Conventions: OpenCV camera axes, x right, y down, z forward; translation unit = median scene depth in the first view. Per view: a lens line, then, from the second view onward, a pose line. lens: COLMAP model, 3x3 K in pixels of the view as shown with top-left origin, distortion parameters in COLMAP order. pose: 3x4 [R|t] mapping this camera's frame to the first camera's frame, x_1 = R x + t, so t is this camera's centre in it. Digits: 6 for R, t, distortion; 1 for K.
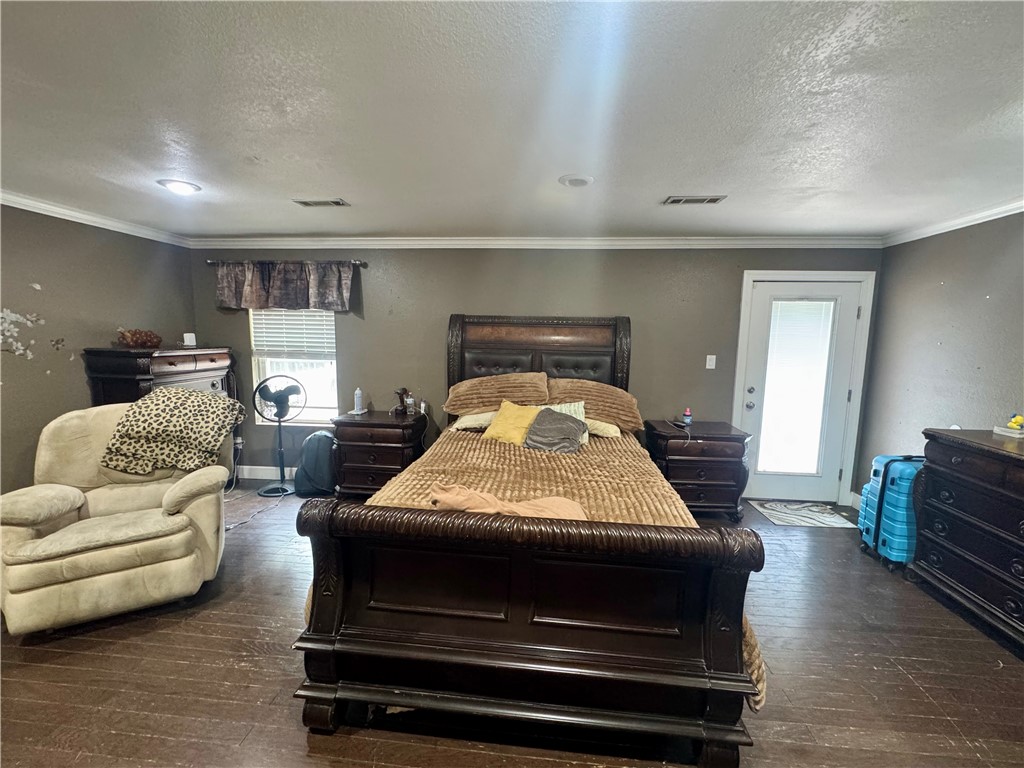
lens RADIAL K [[410.4, 0, 514.8], [0, 410.4, 383.7], [0, 0, 1]] dist [-0.003084, 0.000039]
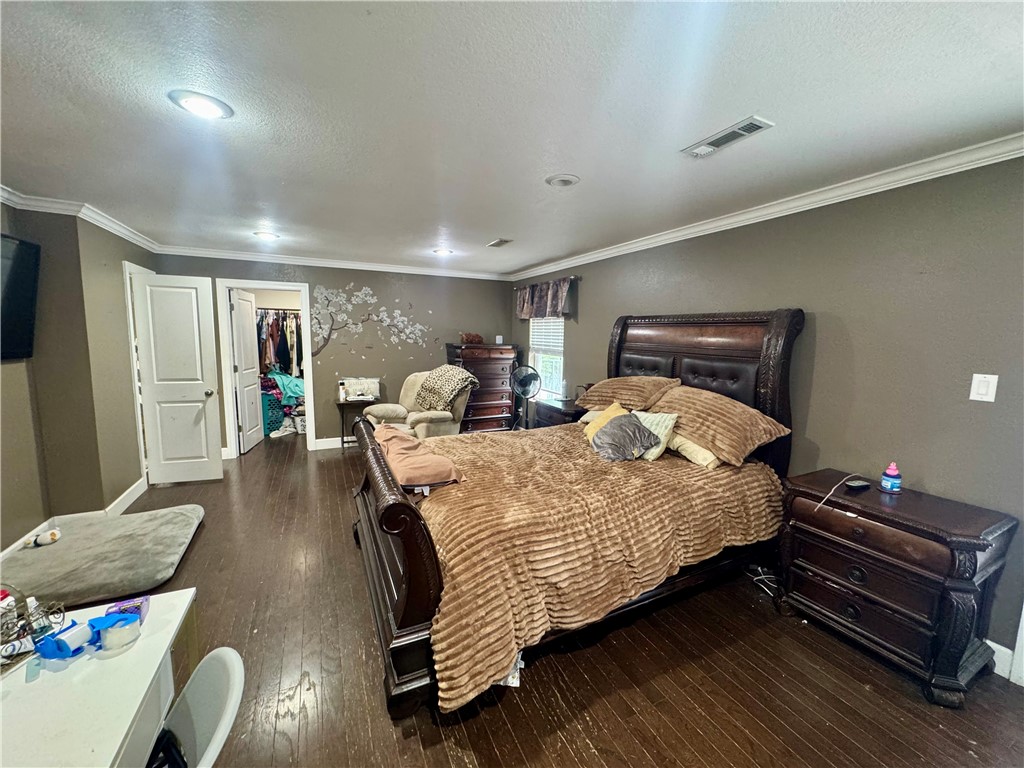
lens RADIAL K [[410.4, 0, 514.8], [0, 410.4, 383.7], [0, 0, 1]] dist [-0.003084, 0.000039]
pose [[0.509878, 0.095111, -0.854973, 0.611298], [-0.113391, 0.992628, 0.042801, -0.013857], [0.852741, 0.075123, 0.516903, 0.245756]]
